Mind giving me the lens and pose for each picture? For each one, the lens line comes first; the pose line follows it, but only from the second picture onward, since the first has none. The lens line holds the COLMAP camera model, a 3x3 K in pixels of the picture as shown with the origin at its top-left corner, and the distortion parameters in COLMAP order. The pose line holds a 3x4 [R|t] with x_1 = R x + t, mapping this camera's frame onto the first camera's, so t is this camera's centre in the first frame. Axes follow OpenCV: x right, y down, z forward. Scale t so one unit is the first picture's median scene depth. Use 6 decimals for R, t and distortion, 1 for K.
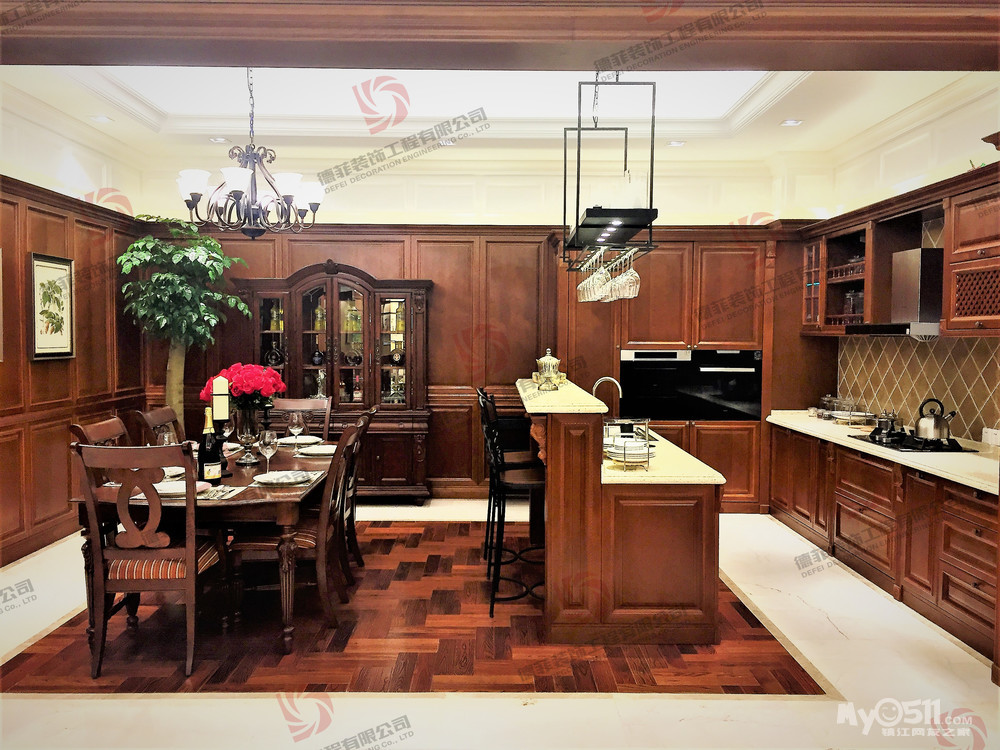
lens RADIAL K [[858.9, 0, 499.4], [0, 858.9, 374.7], [0, 0, 1]] dist [0.005051, 0.001246]
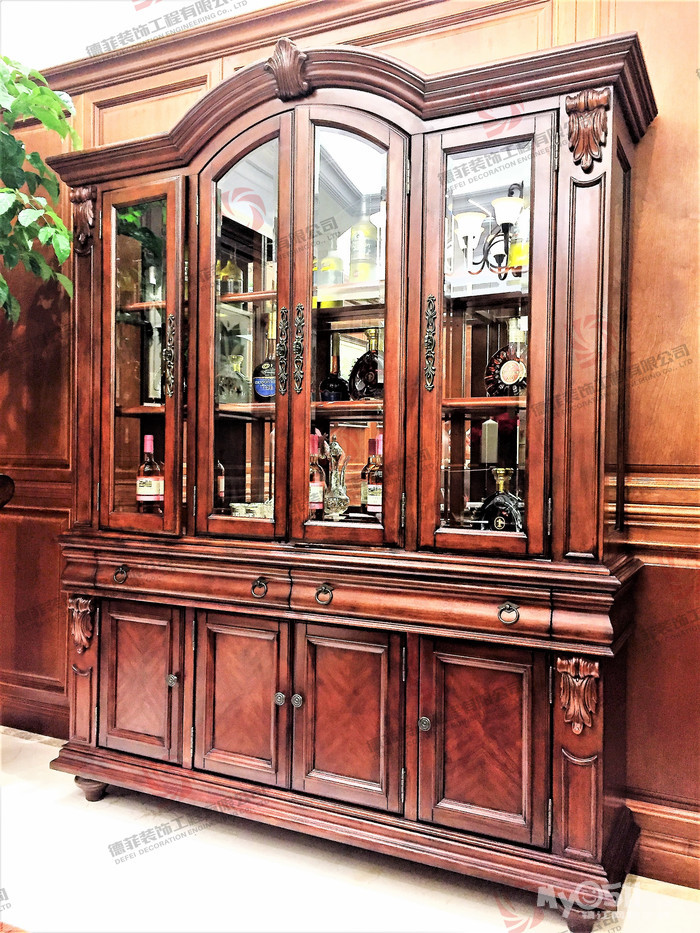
lens RADIAL K [[801.3, 0, 350.9], [0, 801.3, 469.4], [0, 0, 1]] dist [0.005051, 0.001246]
pose [[0.886296, 0.012235, -0.462958, -0.042479], [-0.035359, 0.998521, -0.041303, 0.025712], [0.461767, 0.052976, 0.885418, 0.748751]]
